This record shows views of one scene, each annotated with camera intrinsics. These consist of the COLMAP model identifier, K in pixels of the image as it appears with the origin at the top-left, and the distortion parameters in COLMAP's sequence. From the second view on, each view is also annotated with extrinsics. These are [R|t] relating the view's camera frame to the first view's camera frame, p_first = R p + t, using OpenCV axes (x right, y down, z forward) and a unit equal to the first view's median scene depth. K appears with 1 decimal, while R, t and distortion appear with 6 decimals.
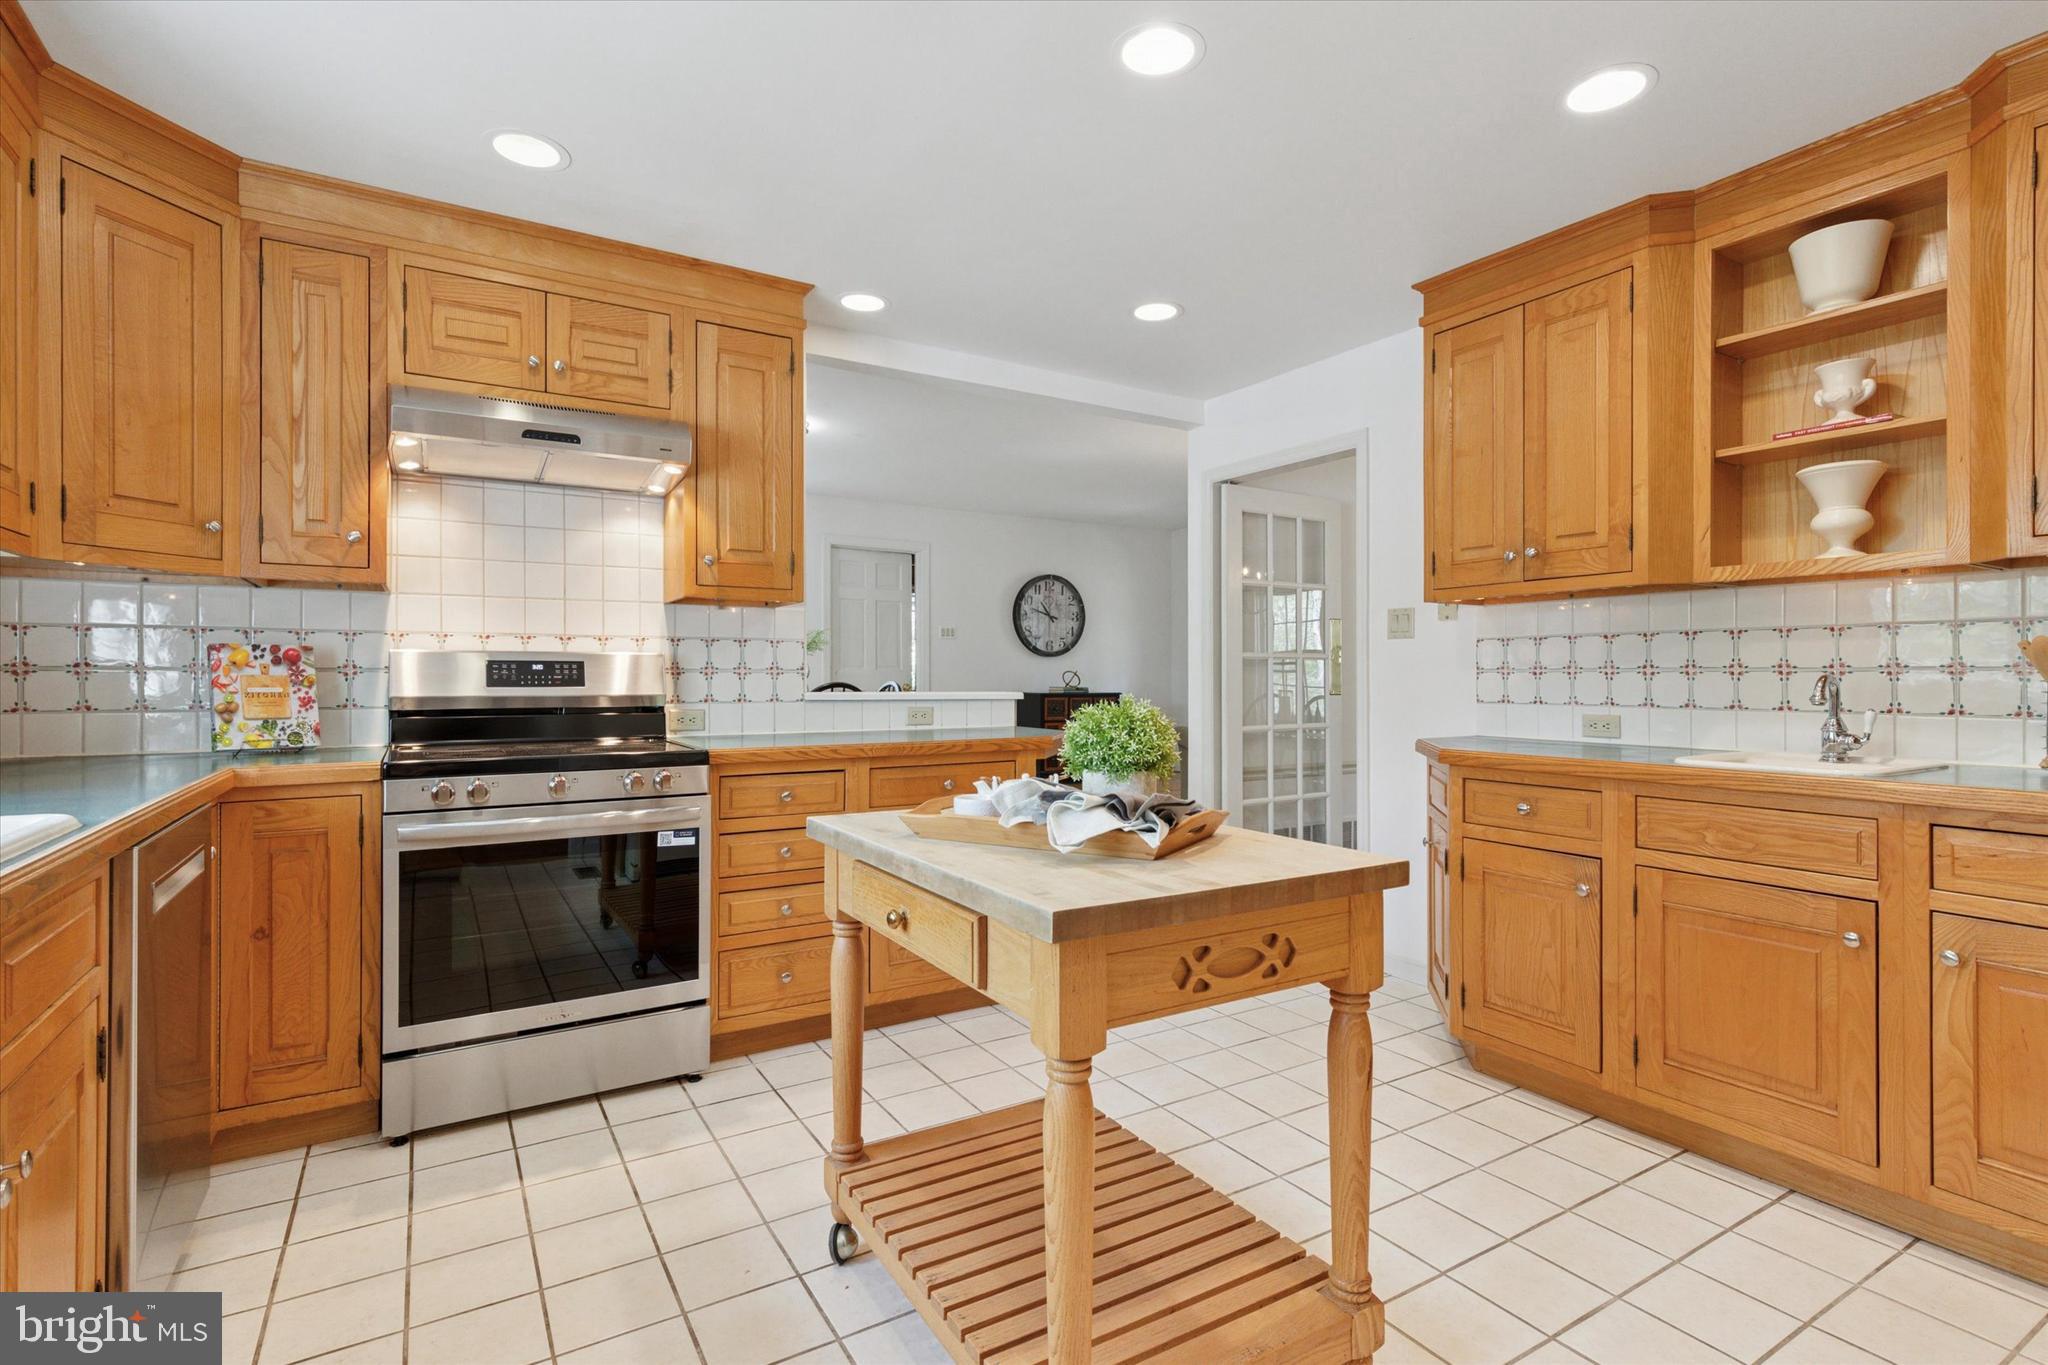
lens RADIAL K [[965.2, 0, 1025.9], [0, 965.2, 677.7], [0, 0, 1]] dist [0.003240, 0.000028]
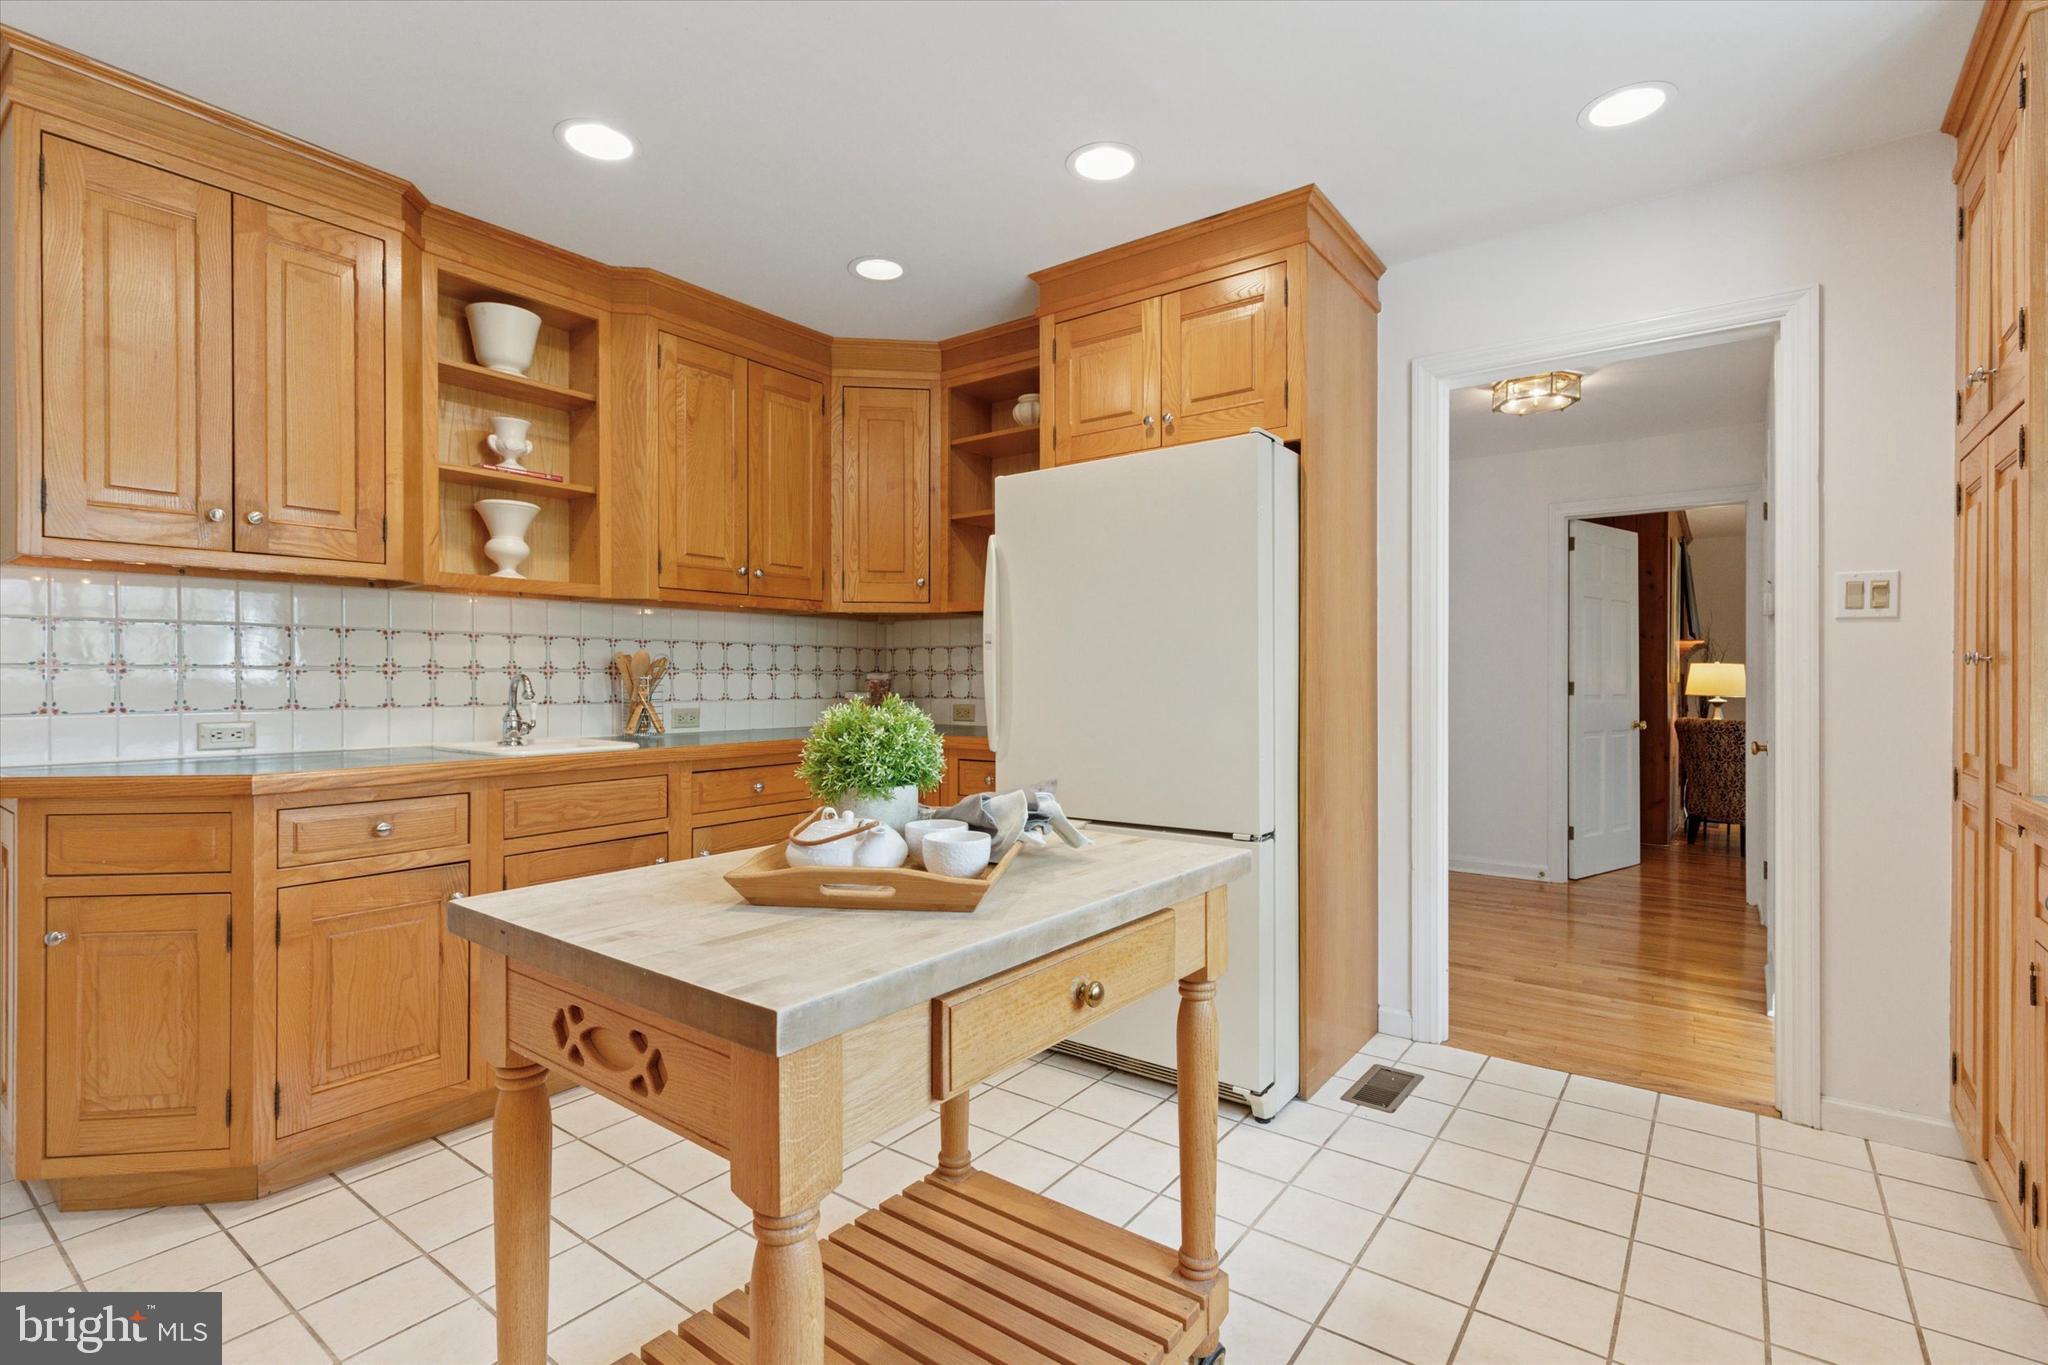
lens RADIAL K [[947.4, 0, 1020.5], [0, 947.4, 679.4], [0, 0, 1]] dist [0.001379, -0.000571]
pose [[-0.375063, -0.002718, 0.926995, -0.471081], [-0.003047, 0.999994, 0.001699, -0.000810], [-0.926994, -0.002187, -0.375069, 0.782356]]
